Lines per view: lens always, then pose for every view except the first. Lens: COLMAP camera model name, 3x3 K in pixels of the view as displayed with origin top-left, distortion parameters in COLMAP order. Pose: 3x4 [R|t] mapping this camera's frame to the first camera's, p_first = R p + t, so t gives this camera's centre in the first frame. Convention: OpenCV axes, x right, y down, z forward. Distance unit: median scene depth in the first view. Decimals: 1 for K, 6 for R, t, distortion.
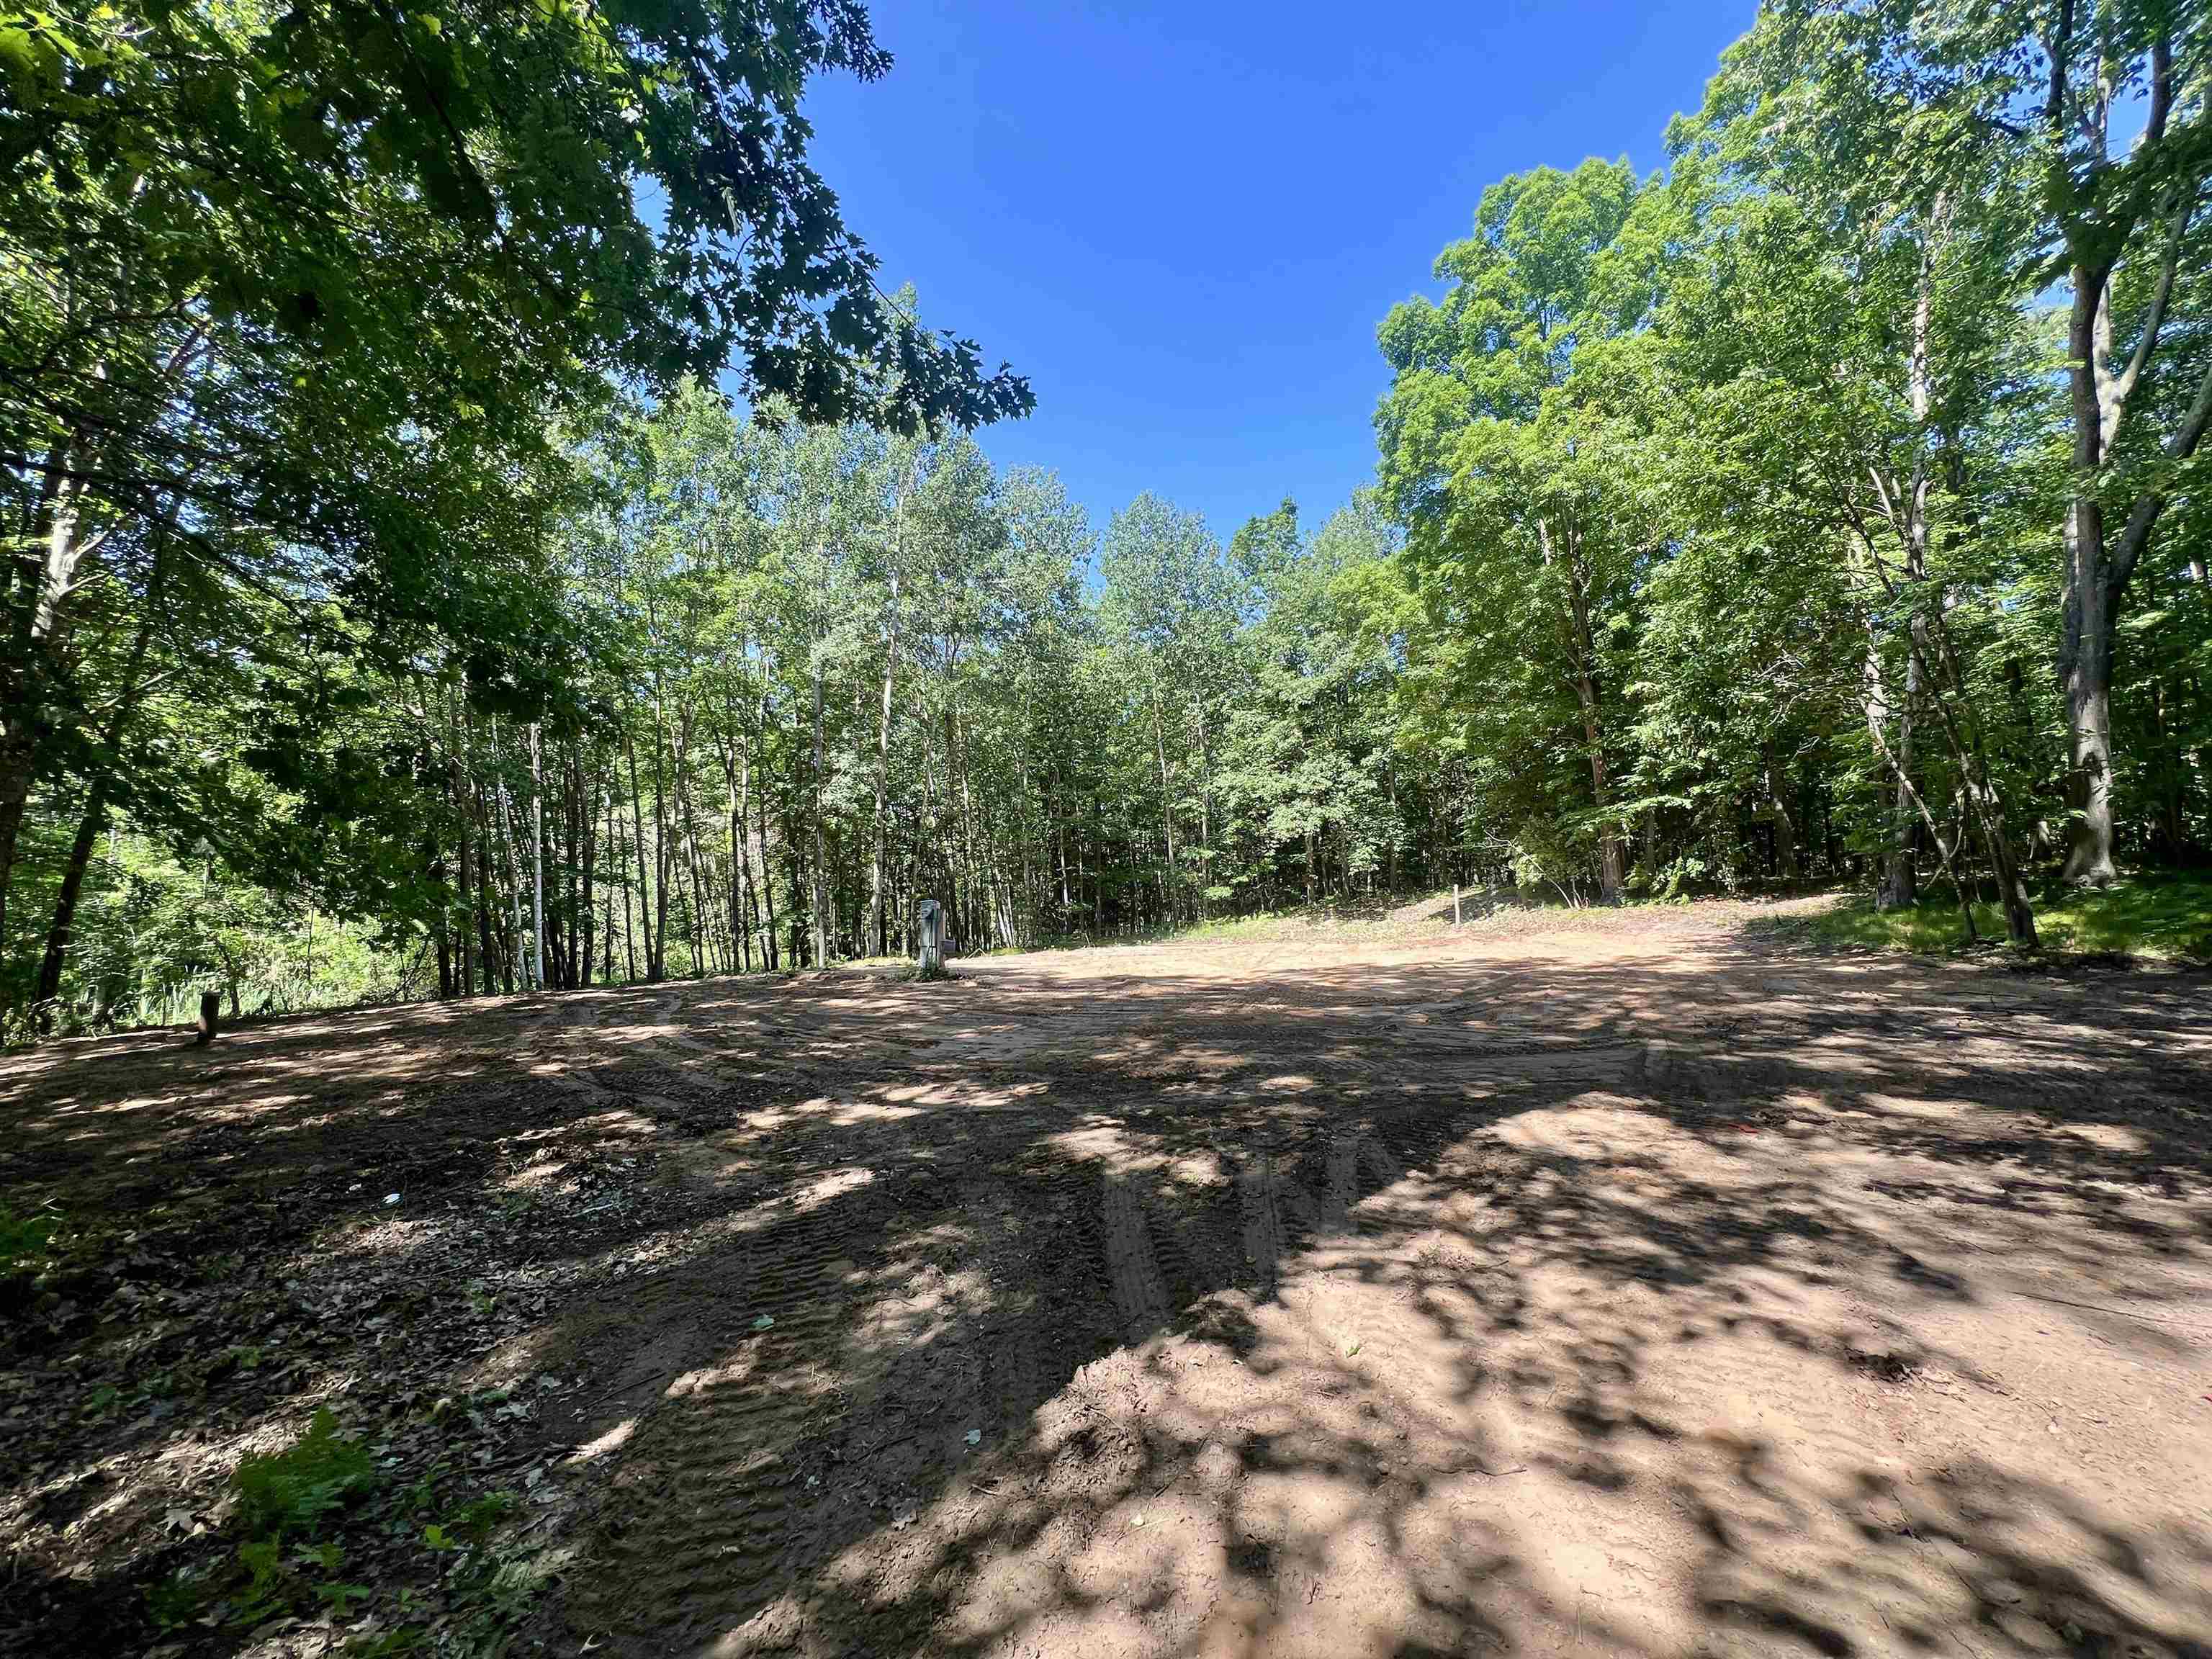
lens RADIAL K [[886.0, 0, 1097.4], [0, 886.0, 827.7], [0, 0, 1]] dist [0.000443, -0.000027]
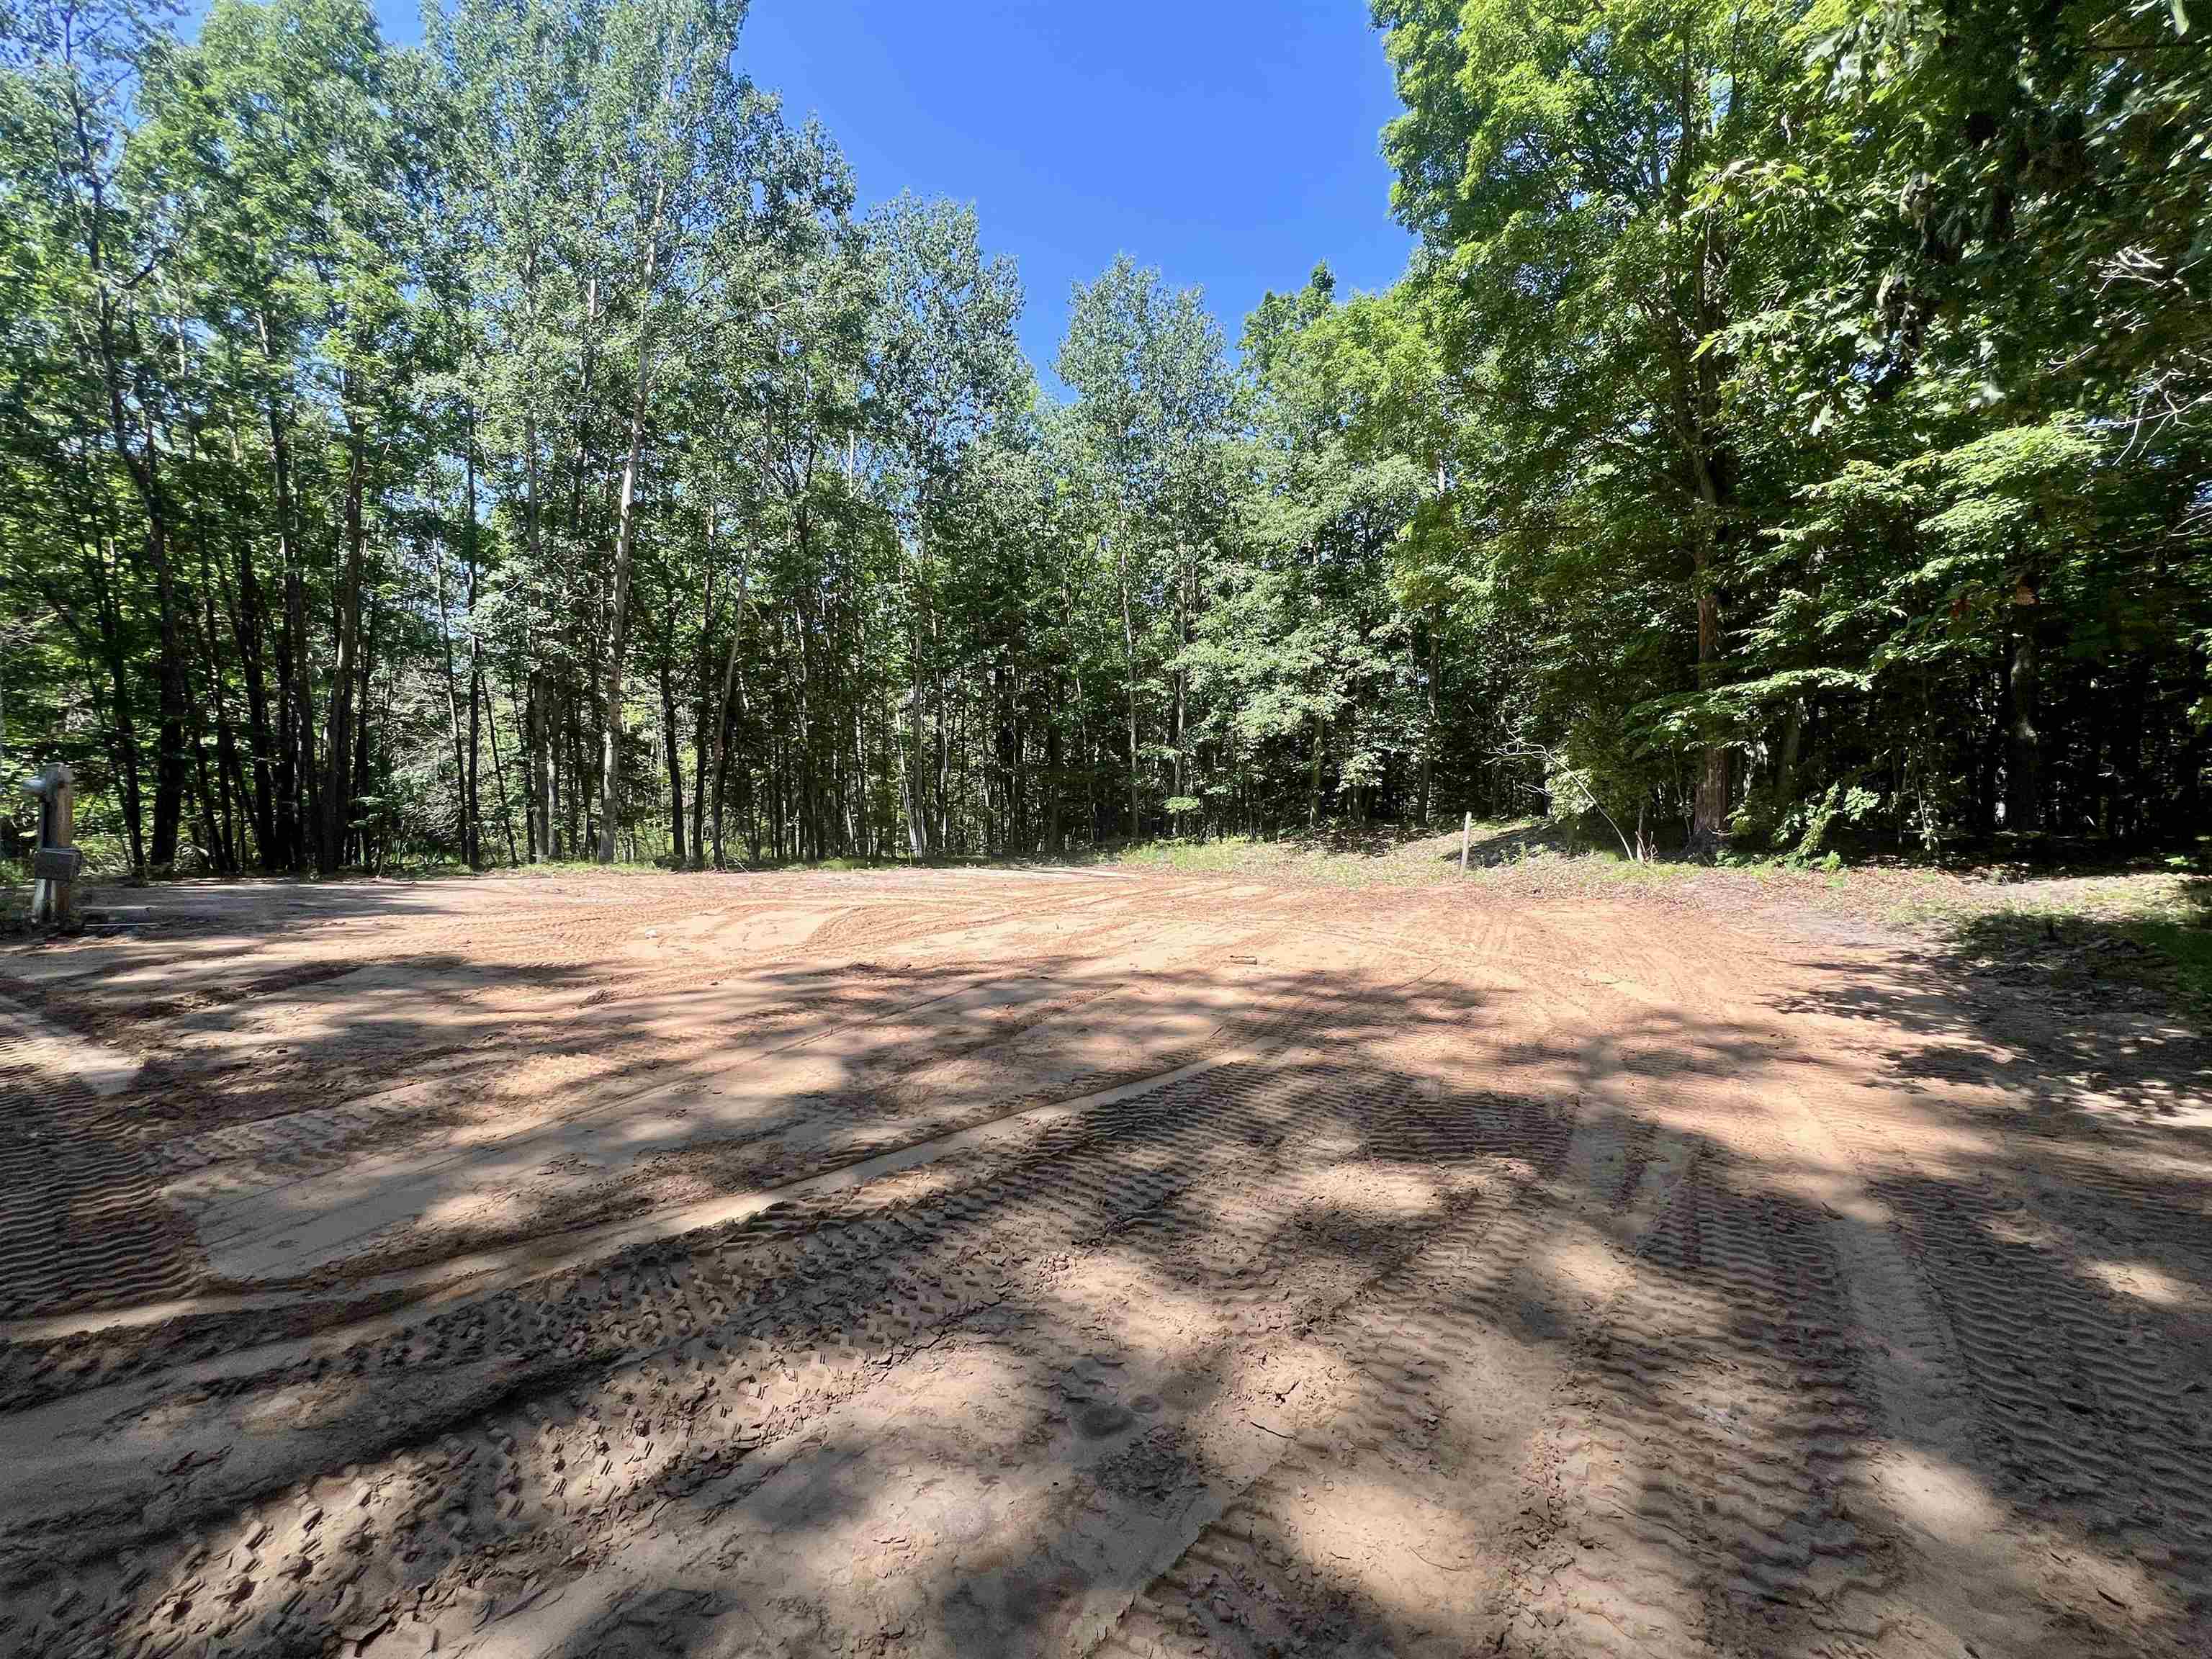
lens RADIAL K [[886.0, 0, 1108.7], [0, 886.0, 829.6], [0, 0, 1]] dist [0.000443, -0.000027]
pose [[0.992150, 0.063402, -0.107792, 0.178224], [-0.051656, 0.992756, 0.108476, 0.016383], [0.113889, -0.102056, 0.988238, 0.264416]]
